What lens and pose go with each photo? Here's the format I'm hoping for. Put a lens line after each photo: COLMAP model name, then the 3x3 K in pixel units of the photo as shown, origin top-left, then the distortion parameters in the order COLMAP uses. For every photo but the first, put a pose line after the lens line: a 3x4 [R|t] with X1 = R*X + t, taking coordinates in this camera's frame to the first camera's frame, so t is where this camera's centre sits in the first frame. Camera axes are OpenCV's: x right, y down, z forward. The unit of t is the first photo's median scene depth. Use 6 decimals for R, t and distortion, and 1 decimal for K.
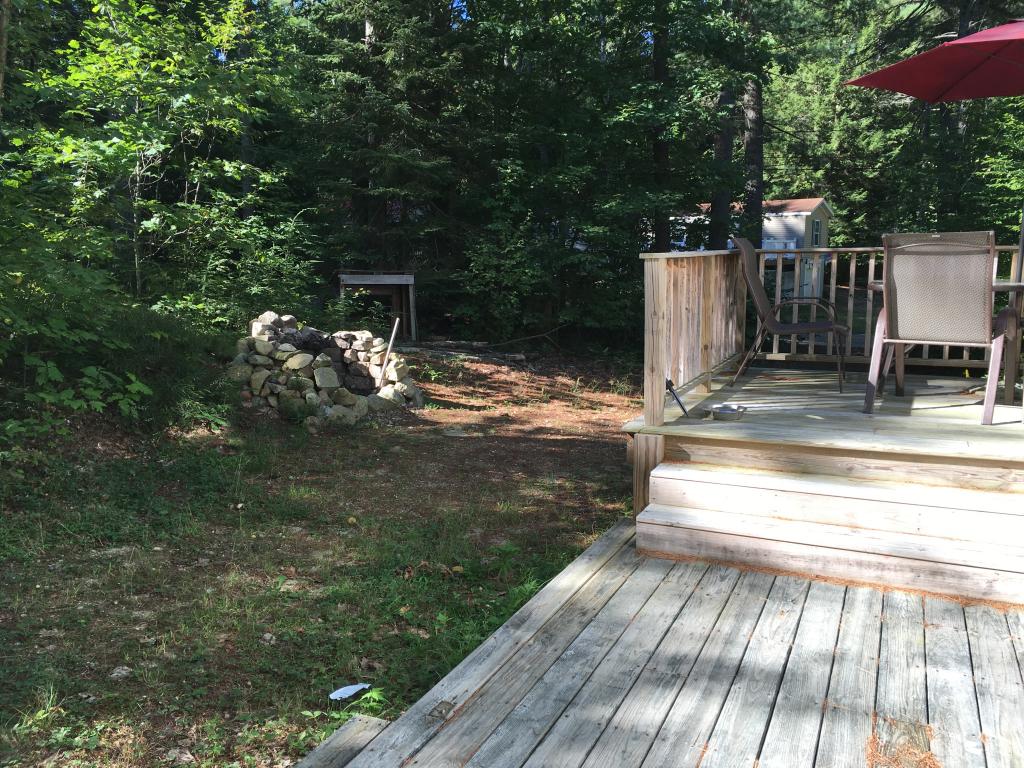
lens RADIAL K [[871.2, 0, 513.3], [0, 871.2, 388.1], [0, 0, 1]] dist [0.076352, -0.097534]
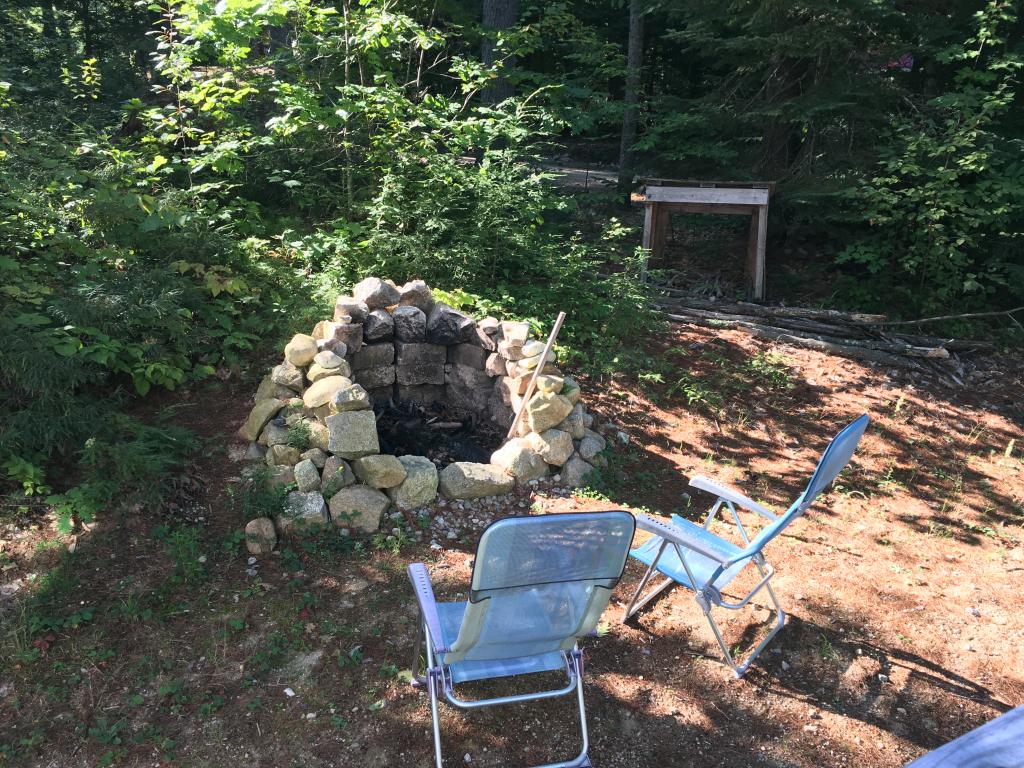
lens RADIAL K [[871.2, 0, 509.0], [0, 871.2, 381.1], [0, 0, 1]] dist [0.076352, -0.097534]
pose [[0.809089, 0.171786, -0.562019, 0.141437], [-0.083676, 0.980255, 0.179161, -0.128310], [0.581699, -0.097930, 0.807488, 0.543910]]
